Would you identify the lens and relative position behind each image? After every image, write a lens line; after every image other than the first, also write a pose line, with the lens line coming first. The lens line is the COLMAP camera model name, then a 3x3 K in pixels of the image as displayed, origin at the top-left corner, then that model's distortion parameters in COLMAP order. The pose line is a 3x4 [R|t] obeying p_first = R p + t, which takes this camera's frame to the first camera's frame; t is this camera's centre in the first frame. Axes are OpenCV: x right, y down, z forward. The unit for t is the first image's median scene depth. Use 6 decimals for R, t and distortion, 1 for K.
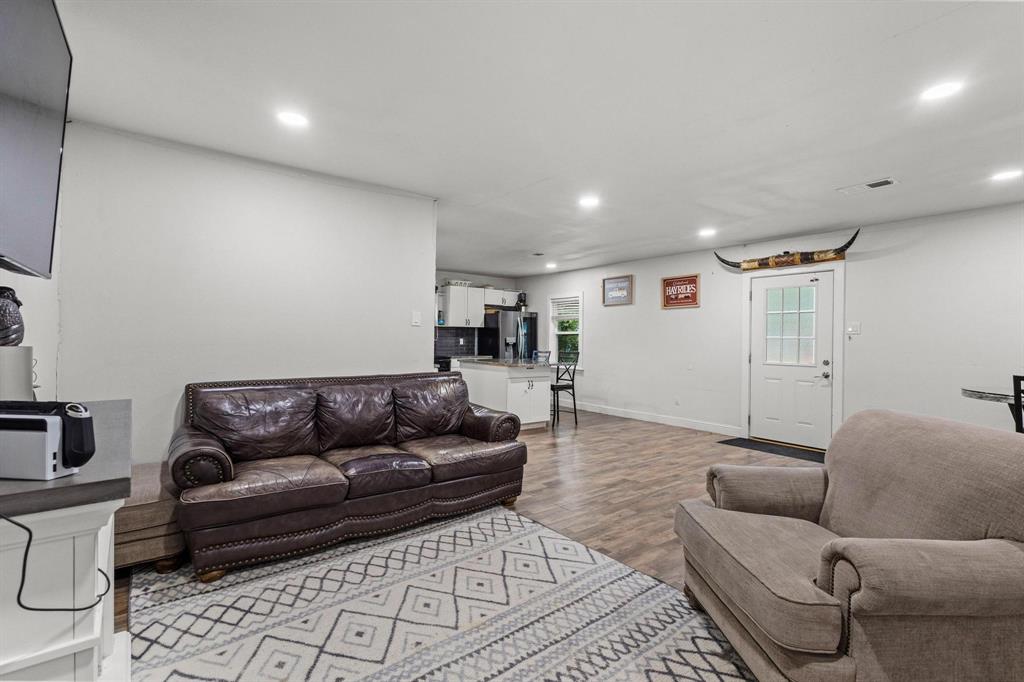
lens RADIAL K [[468.8, 0, 513.0], [0, 468.8, 341.2], [0, 0, 1]] dist [0.008740, -0.002303]
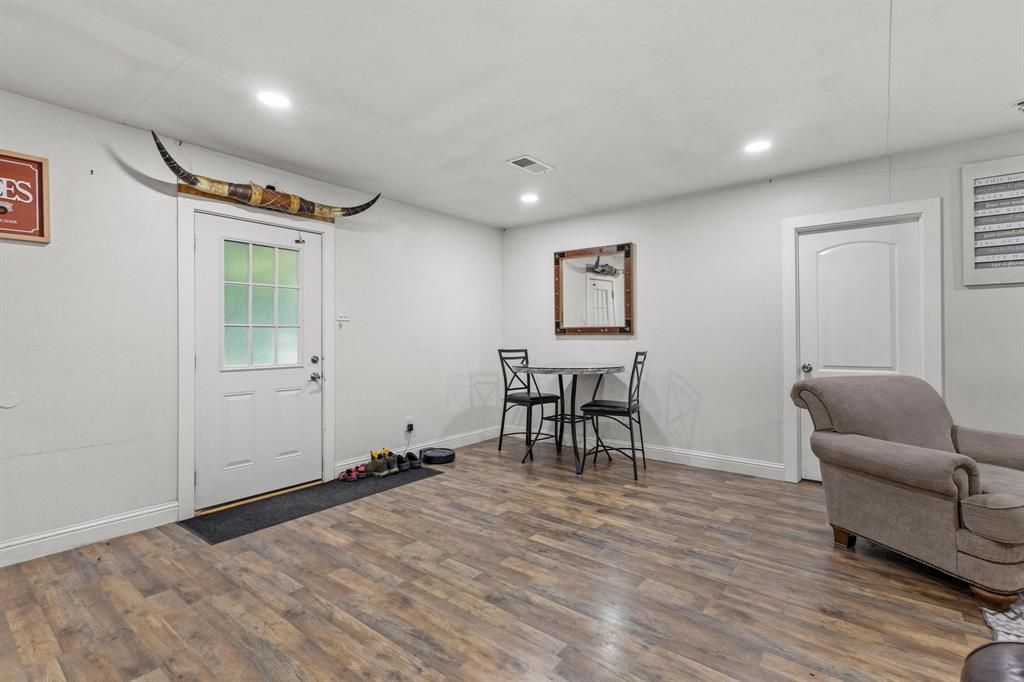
lens RADIAL K [[468.8, 0, 511.0], [0, 468.8, 332.5], [0, 0, 1]] dist [0.008740, -0.002303]
pose [[-0.255368, -0.001658, 0.966843, -0.075354], [0.006197, 0.999975, 0.003351, 0.002010], [-0.966824, 0.006848, -0.255351, 0.617188]]
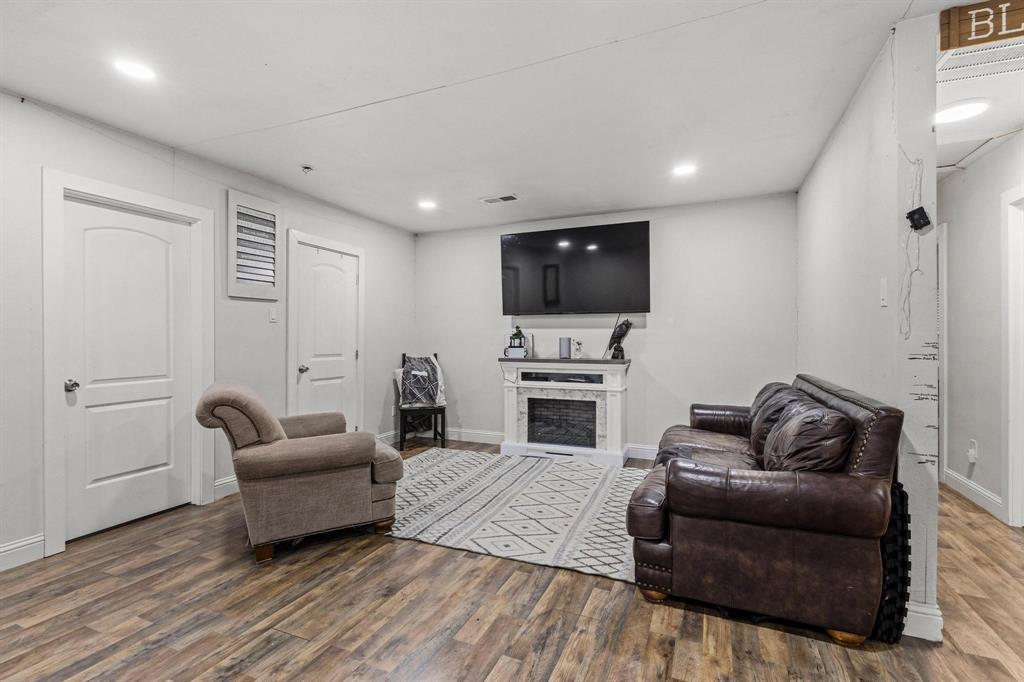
lens RADIAL K [[468.8, 0, 510.5], [0, 468.8, 337.3], [0, 0, 1]] dist [0.008740, -0.002303]
pose [[-0.871635, -0.009806, -0.490057, 0.211801], [-0.010201, 0.999946, -0.001866, 0.003155], [0.490049, 0.003373, -0.871688, 0.666463]]
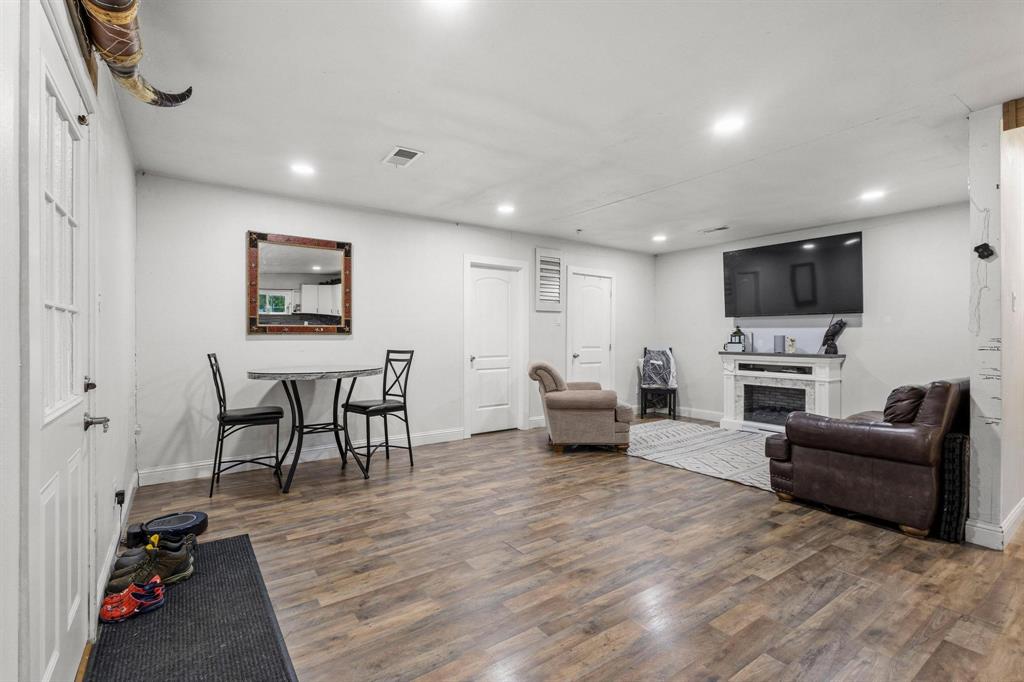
lens RADIAL K [[468.8, 0, 512.3], [0, 468.8, 336.9], [0, 0, 1]] dist [0.008740, -0.002303]
pose [[-0.999578, -0.011752, 0.026556, 0.245876], [-0.011578, 0.999911, 0.006694, 0.004001], [-0.026632, 0.006384, -0.999625, 0.916136]]
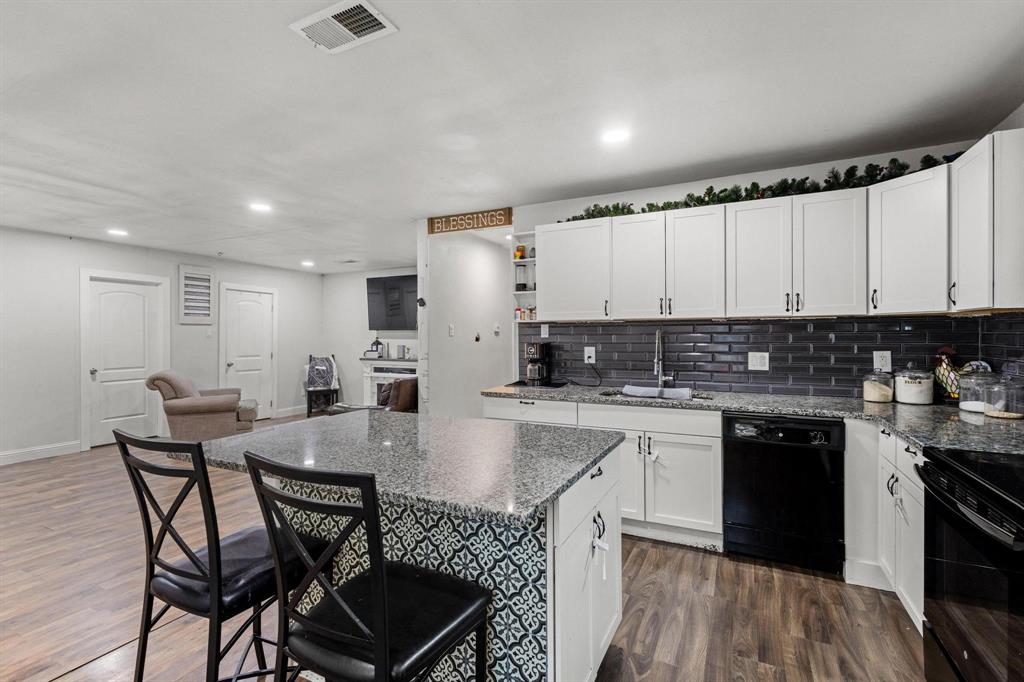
lens RADIAL K [[468.8, 0, 512.9], [0, 468.8, 337.4], [0, 0, 1]] dist [0.008740, -0.002303]
pose [[-0.895215, -0.009638, -0.445530, 0.067686], [-0.011229, 0.999937, 0.000930, -0.018433], [0.445493, 0.005836, -0.895266, 1.145324]]
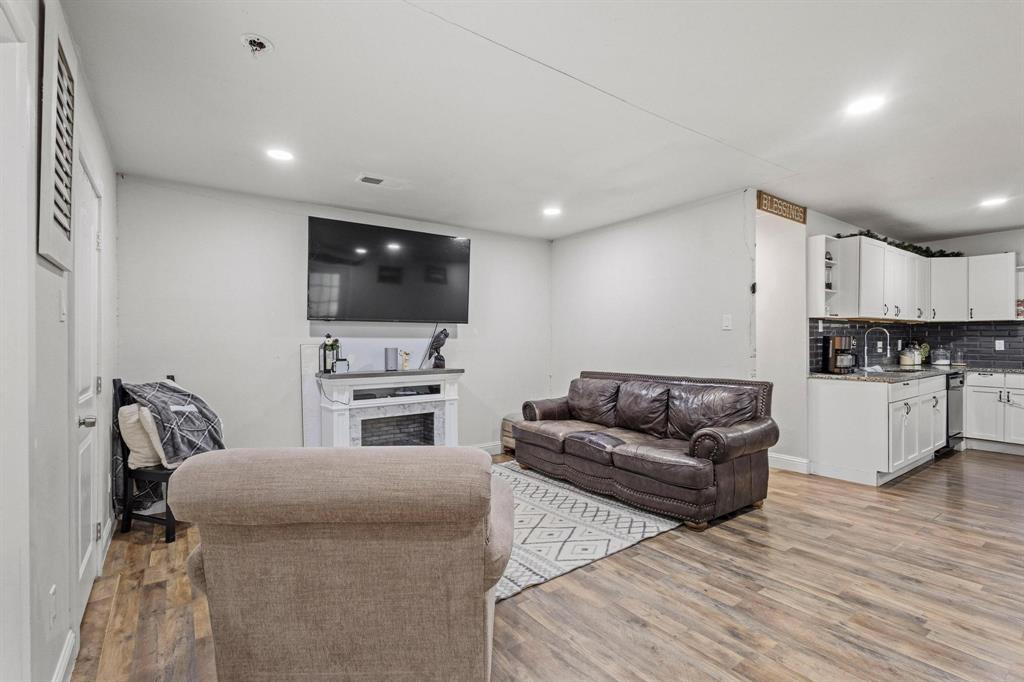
lens RADIAL K [[468.8, 0, 513.9], [0, 468.8, 341.7], [0, 0, 1]] dist [0.008740, -0.002303]
pose [[-0.018576, -0.011664, -0.999759, 0.409075], [0.000348, 0.999932, -0.011673, 0.001082], [0.999827, -0.000565, -0.018571, 0.310536]]
